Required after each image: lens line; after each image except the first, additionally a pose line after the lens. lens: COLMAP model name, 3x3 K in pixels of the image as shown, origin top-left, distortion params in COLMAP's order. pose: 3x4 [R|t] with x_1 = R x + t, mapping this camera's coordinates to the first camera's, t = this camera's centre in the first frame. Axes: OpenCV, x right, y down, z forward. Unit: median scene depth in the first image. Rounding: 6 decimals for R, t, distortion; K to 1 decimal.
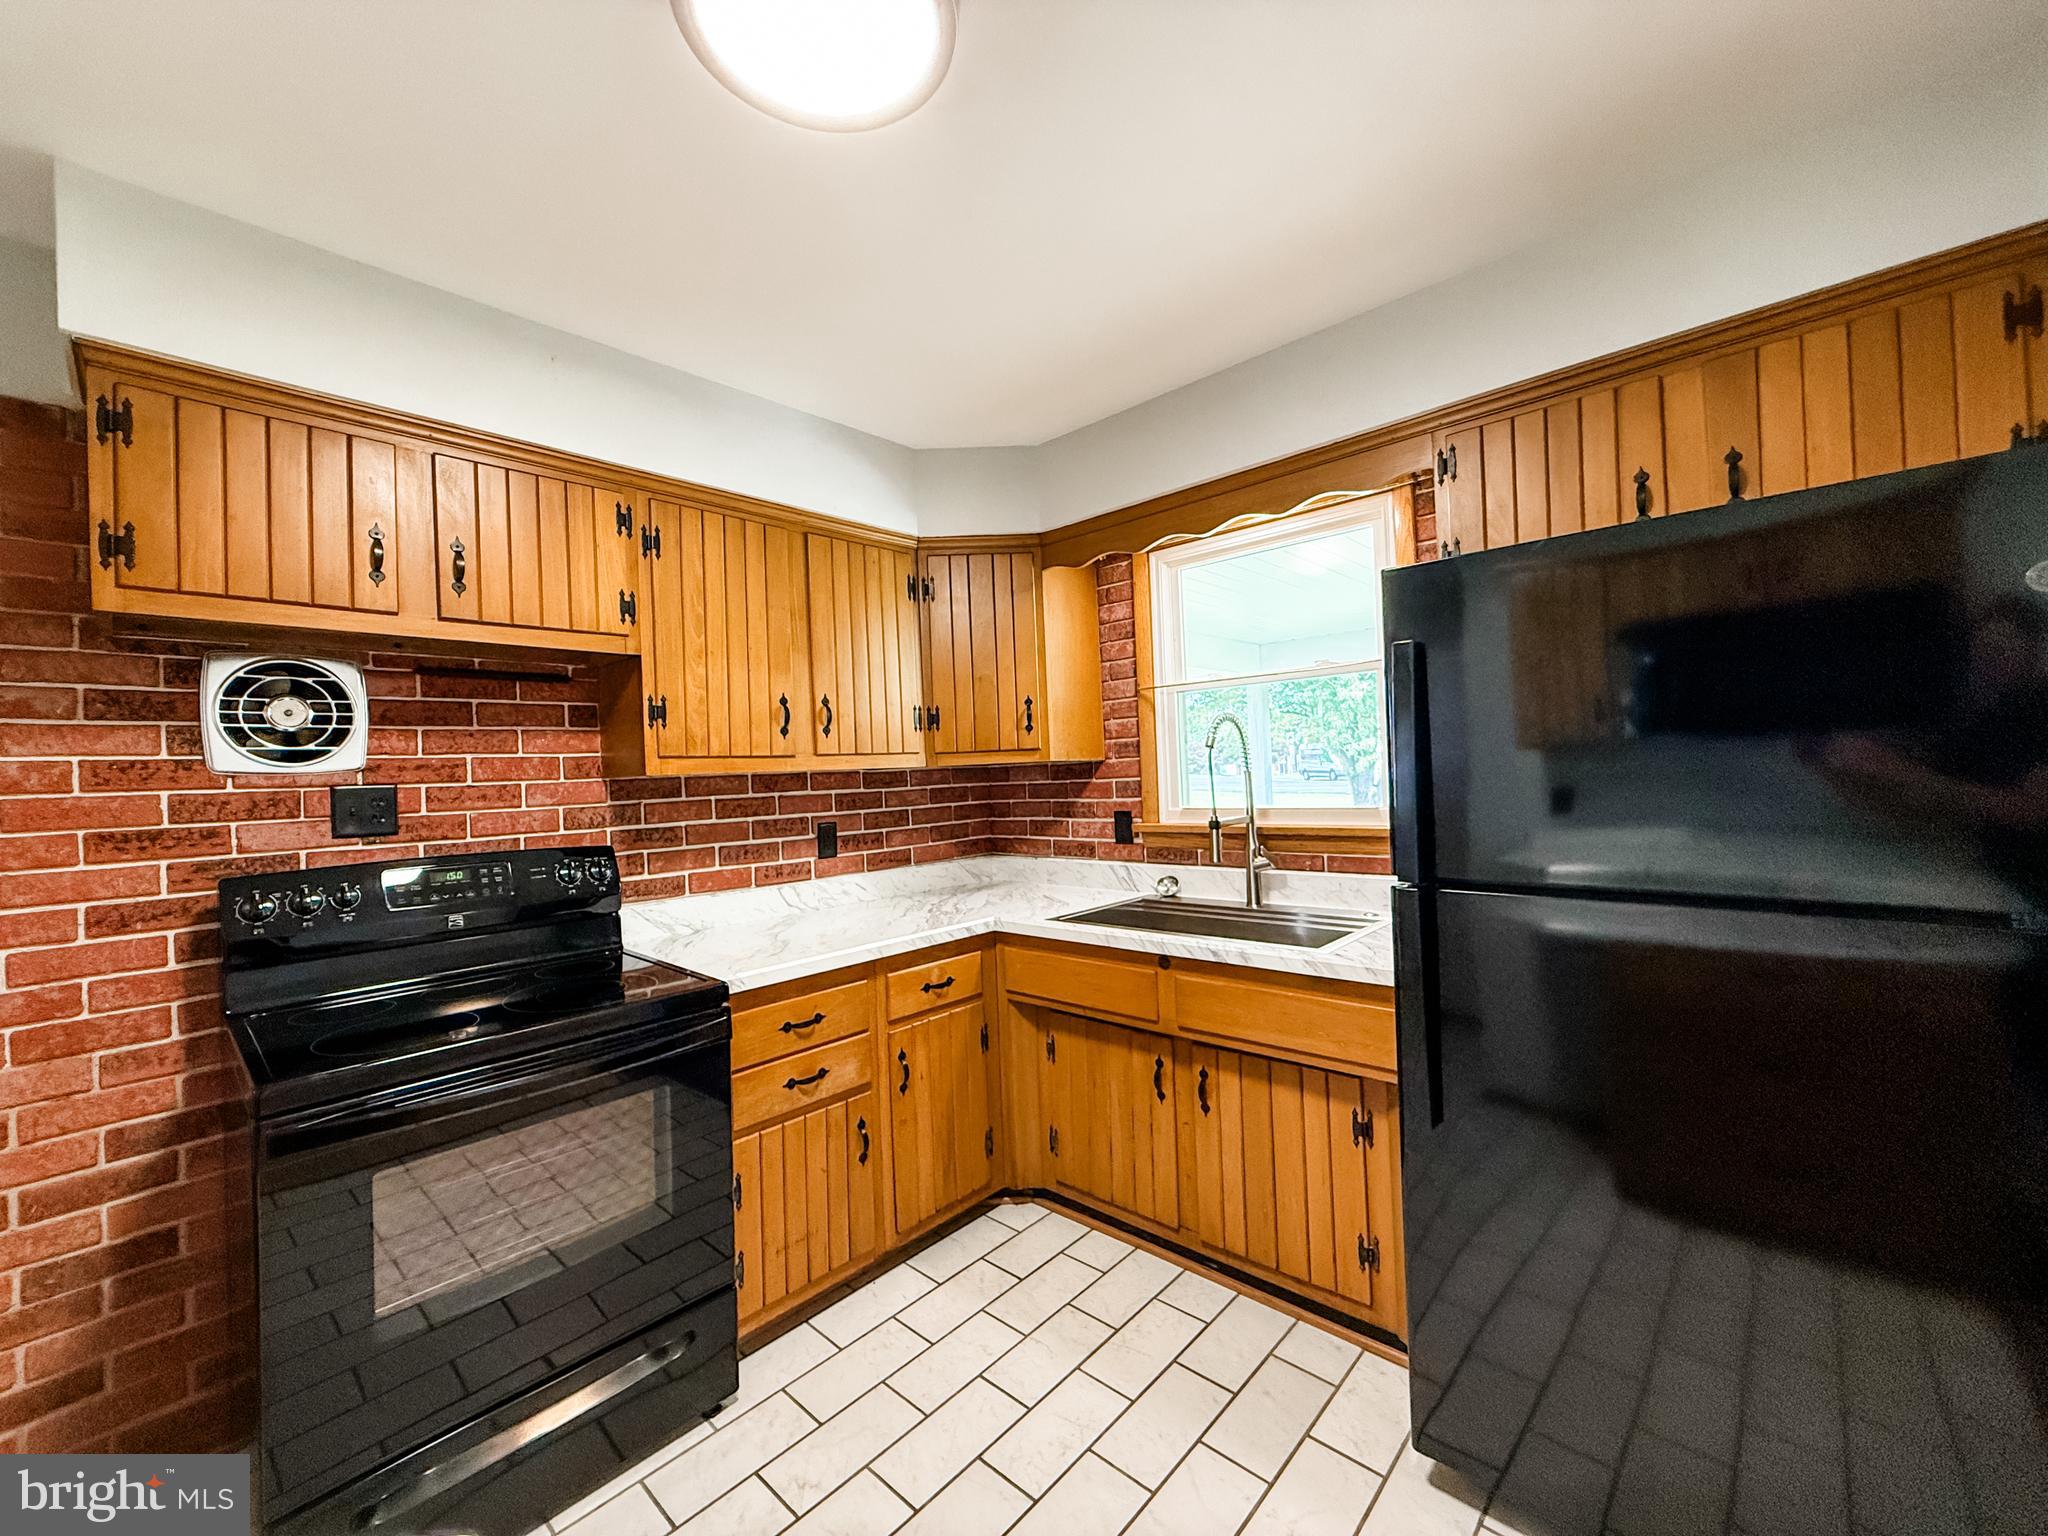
lens RADIAL K [[816.5, 0, 1021.4], [0, 816.5, 766.6], [0, 0, 1]] dist [-0.000196, -0.000519]
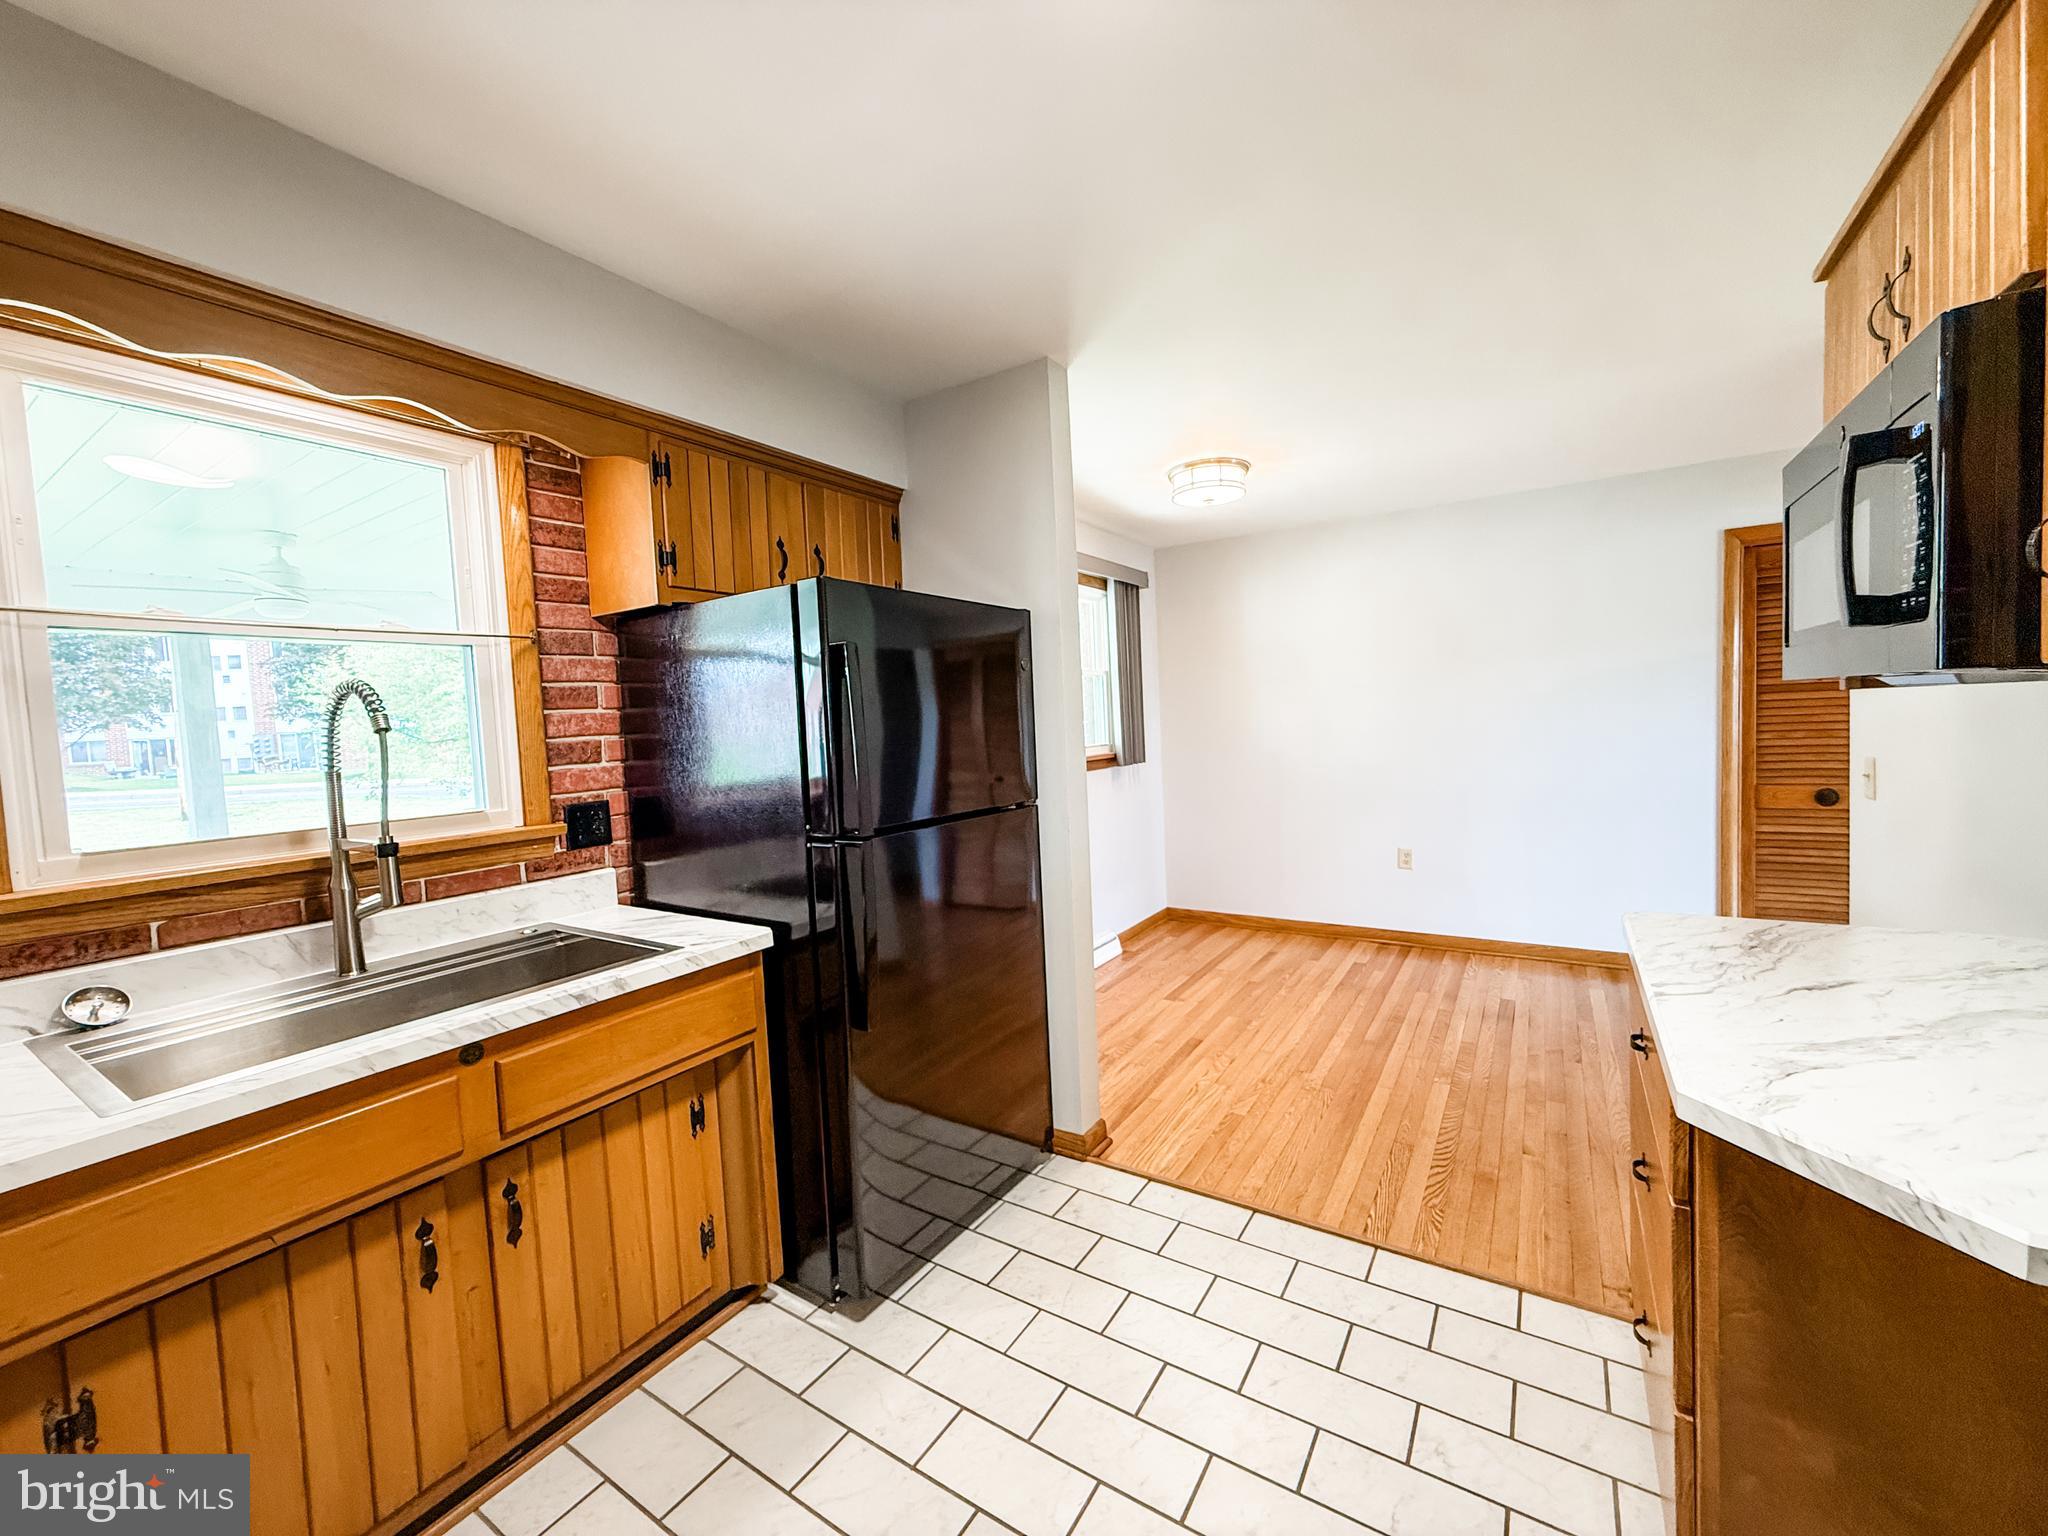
lens RADIAL K [[816.5, 0, 1021.4], [0, 816.5, 766.6], [0, 0, 1]] dist [-0.000196, -0.000519]
pose [[-0.166765, -0.008668, 0.985959, -0.554349], [0.044369, 0.998882, 0.016286, 0.018447], [-0.984998, 0.046462, -0.166194, 0.676411]]
